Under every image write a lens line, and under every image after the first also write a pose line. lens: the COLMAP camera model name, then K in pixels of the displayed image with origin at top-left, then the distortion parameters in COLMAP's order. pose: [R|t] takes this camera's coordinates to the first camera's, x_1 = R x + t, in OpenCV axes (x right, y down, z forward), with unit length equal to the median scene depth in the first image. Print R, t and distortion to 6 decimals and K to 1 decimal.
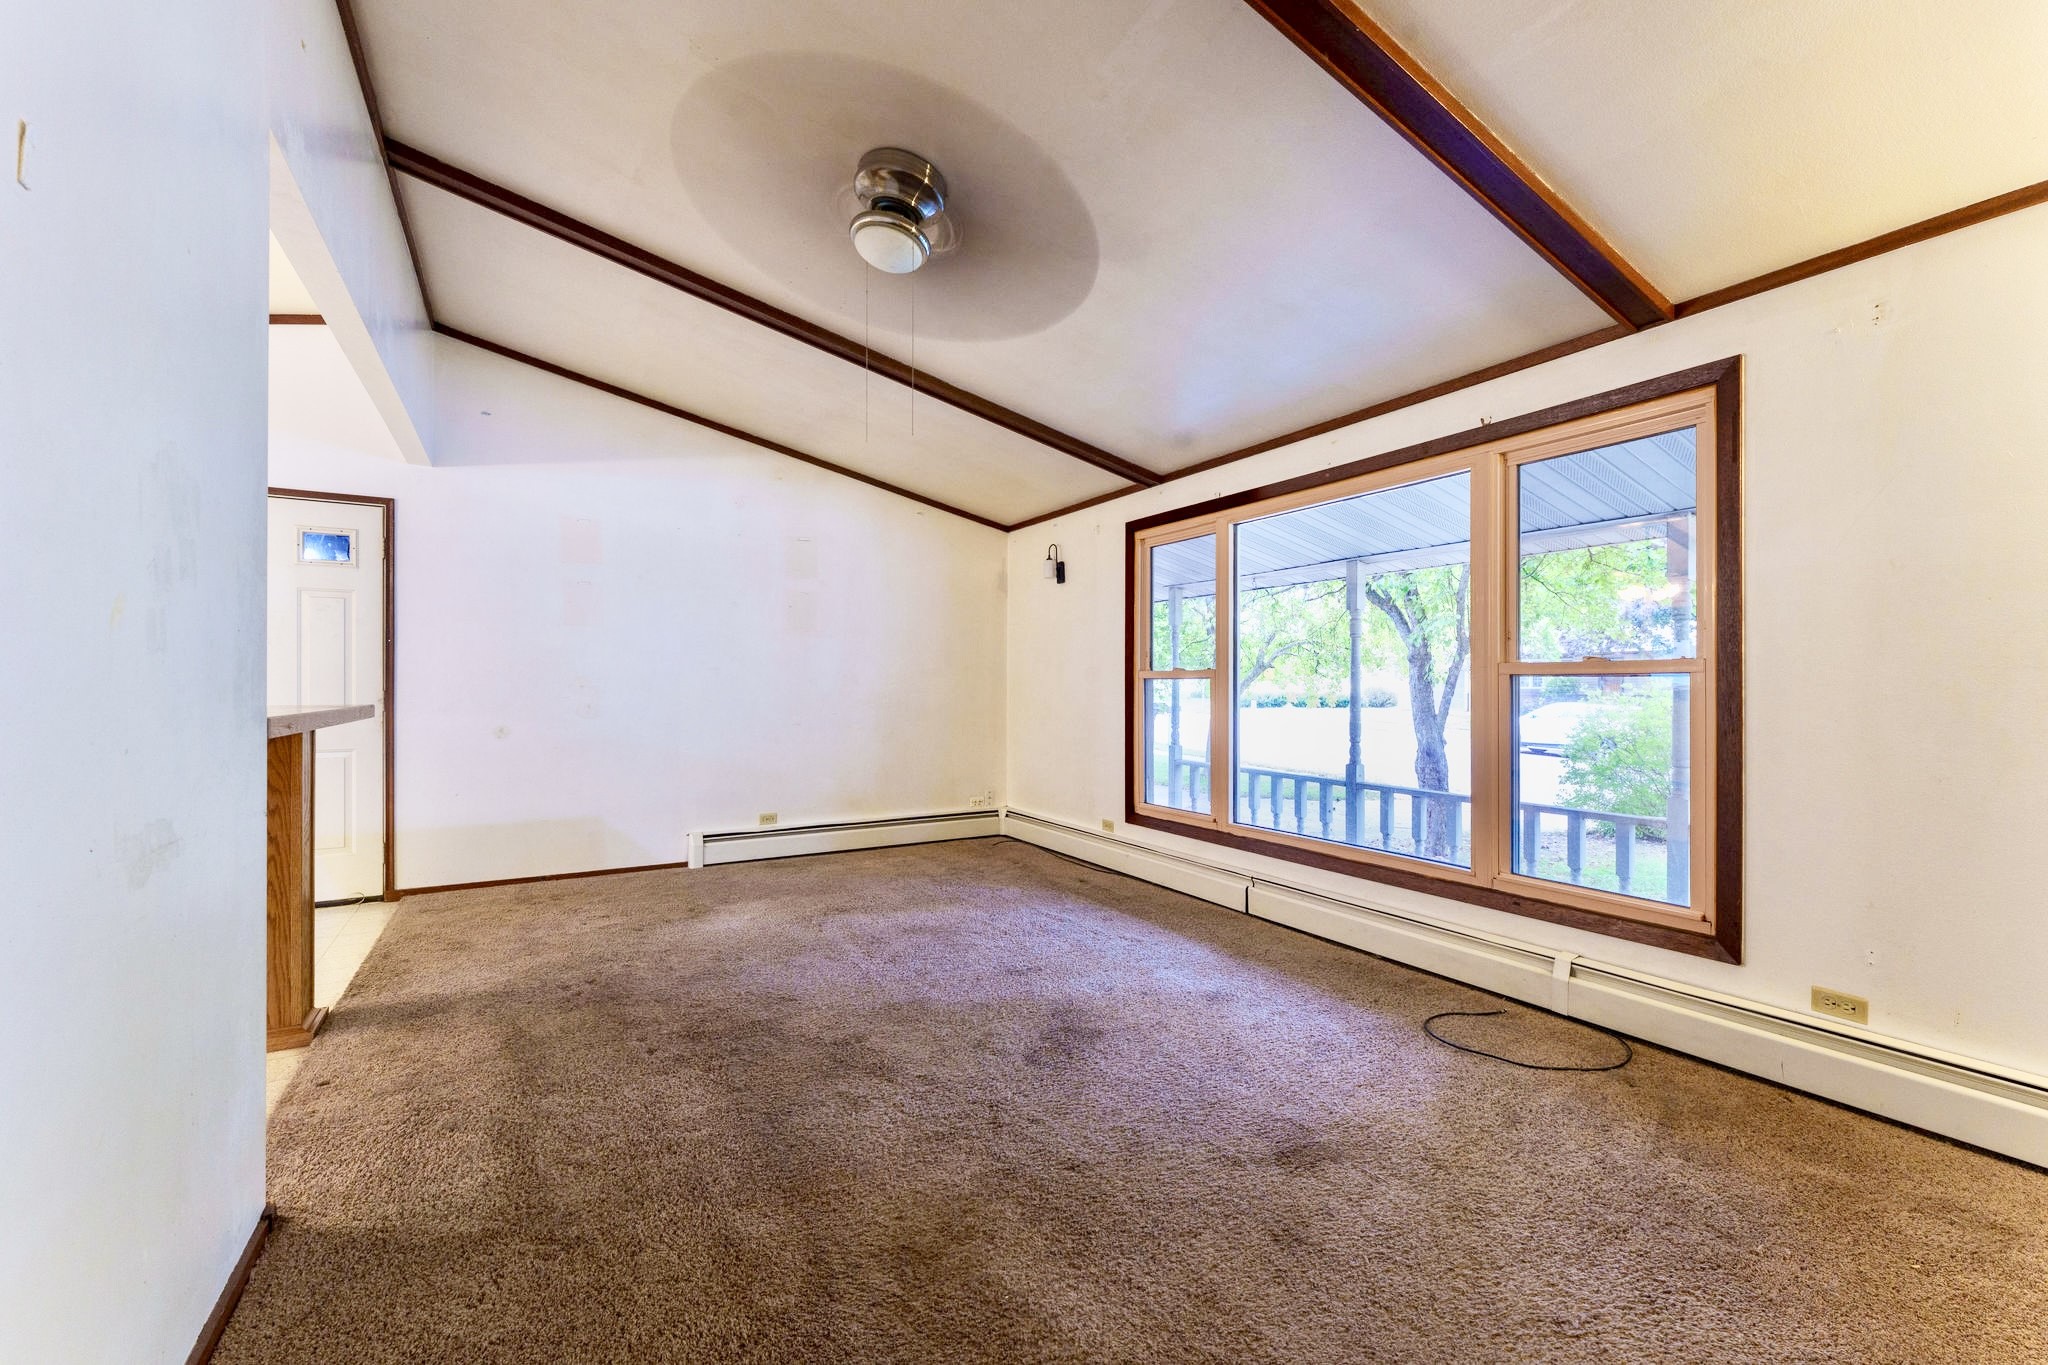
lens RADIAL K [[826.0, 0, 1024.0], [0, 826.0, 682.5], [0, 0, 1]] dist [-0.001062, 0.000128]
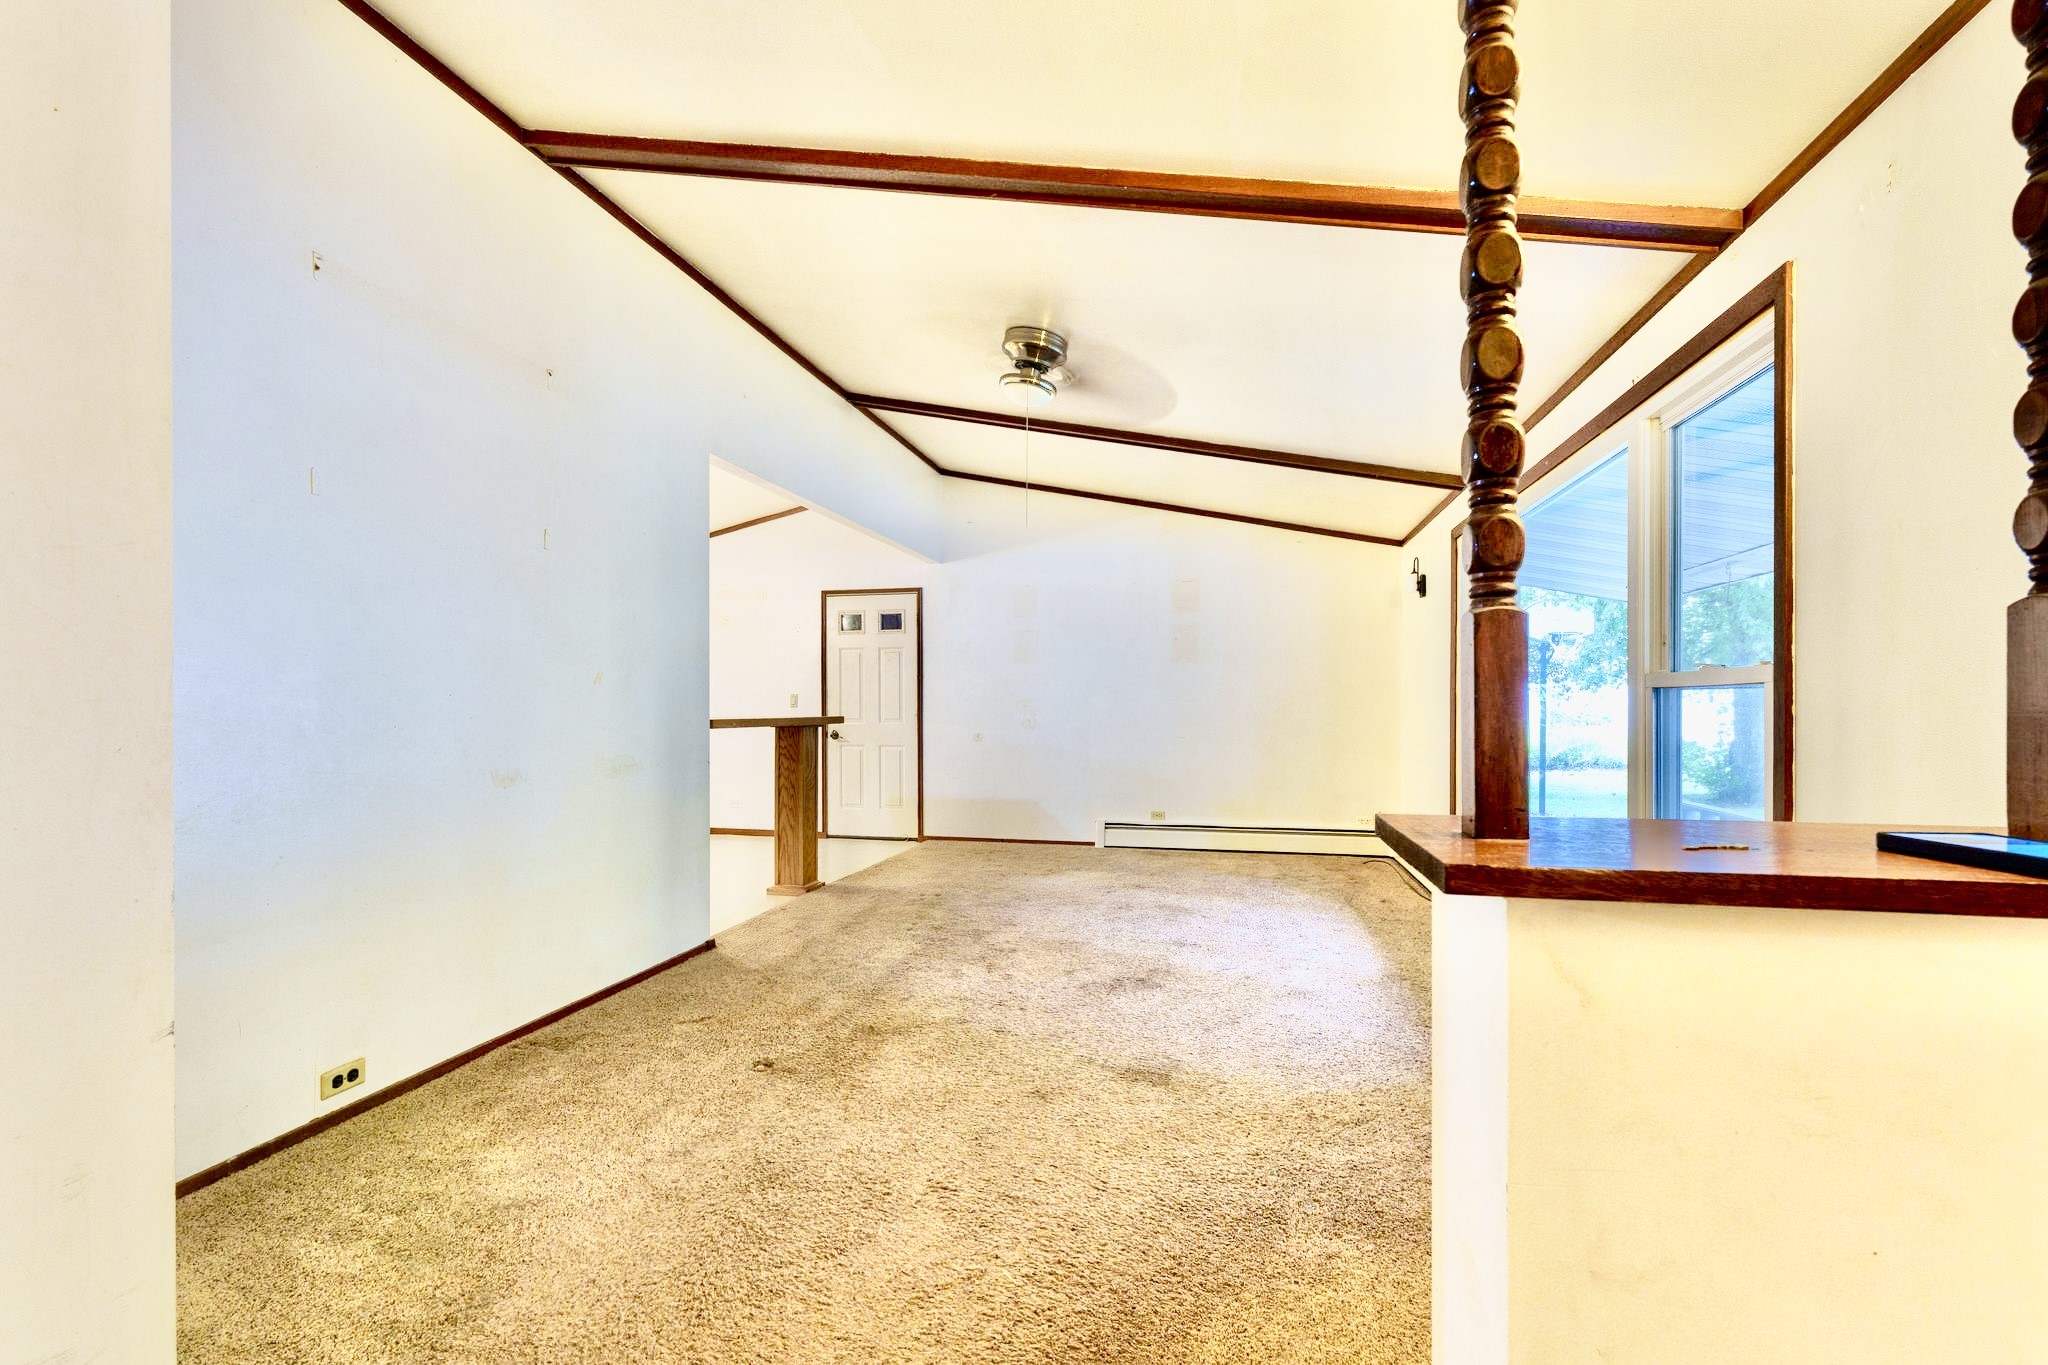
lens RADIAL K [[826.0, 0, 1024.0], [0, 826.0, 682.5], [0, 0, 1]] dist [-0.001062, 0.000128]
pose [[0.728430, -0.021621, -0.684779, 0.739468], [0.003227, 0.999599, -0.028129, 0.009133], [0.685113, 0.018280, 0.728207, -0.028010]]
